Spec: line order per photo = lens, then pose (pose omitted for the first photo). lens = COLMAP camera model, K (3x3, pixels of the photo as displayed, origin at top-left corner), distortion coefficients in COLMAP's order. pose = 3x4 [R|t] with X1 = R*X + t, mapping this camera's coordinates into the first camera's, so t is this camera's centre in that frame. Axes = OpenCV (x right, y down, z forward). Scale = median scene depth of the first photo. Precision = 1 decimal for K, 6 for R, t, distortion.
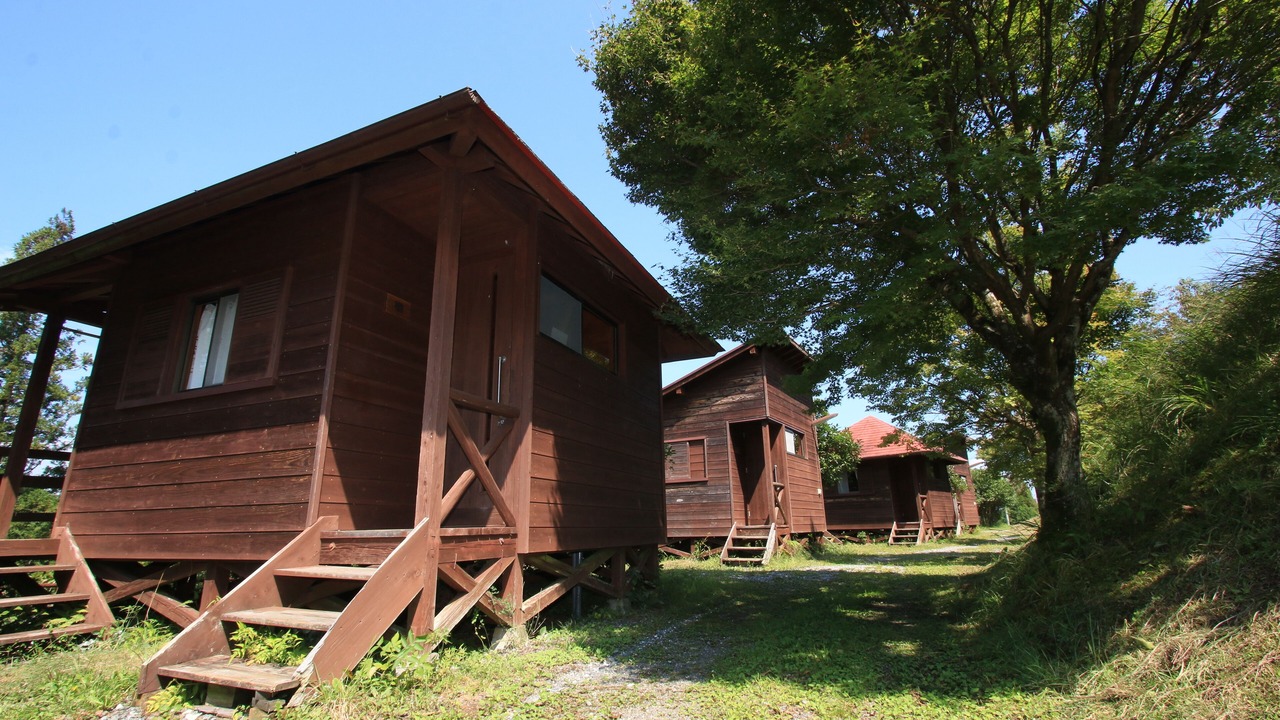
lens RADIAL K [[582.2, 0, 635.8], [0, 582.2, 353.6], [0, 0, 1]] dist [-0.023792, 0.006056]
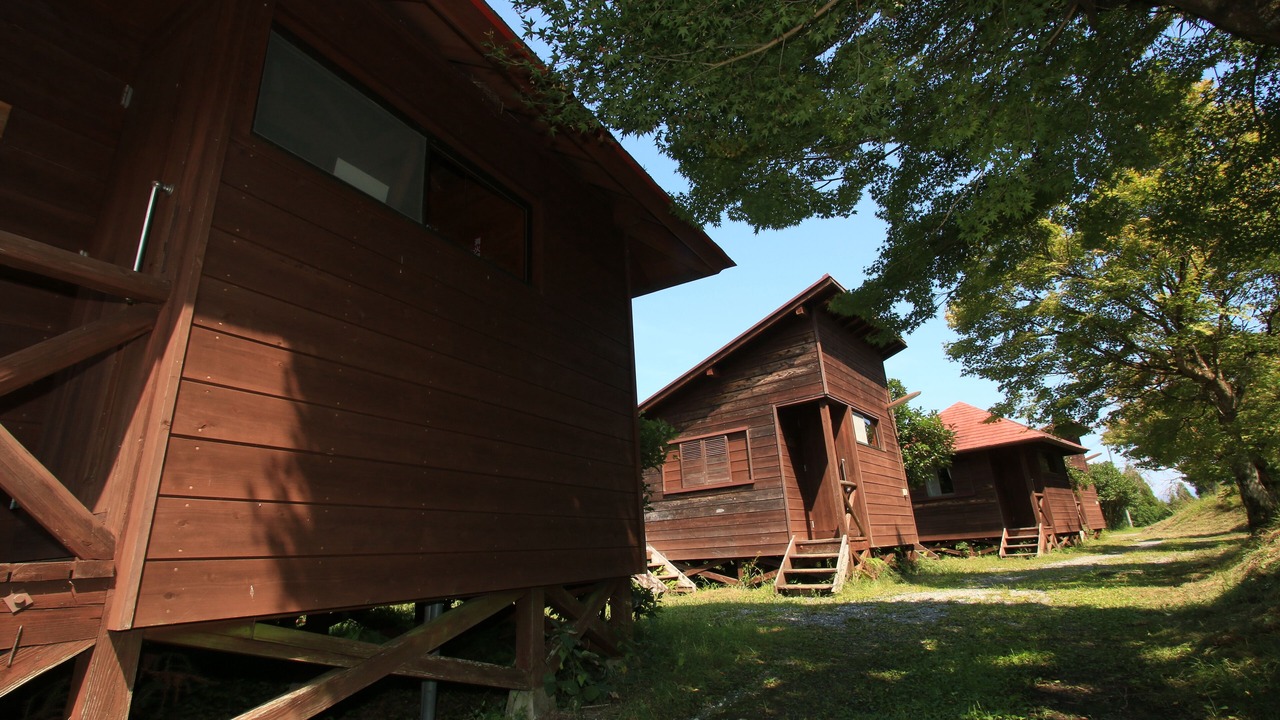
lens RADIAL K [[582.2, 0, 635.8], [0, 582.2, 353.6], [0, 0, 1]] dist [-0.023792, 0.006056]
pose [[0.991735, -0.072190, -0.106066, 0.062523], [0.068610, 0.996956, -0.037023, 0.064743], [0.108415, 0.029440, 0.993670, 0.211847]]
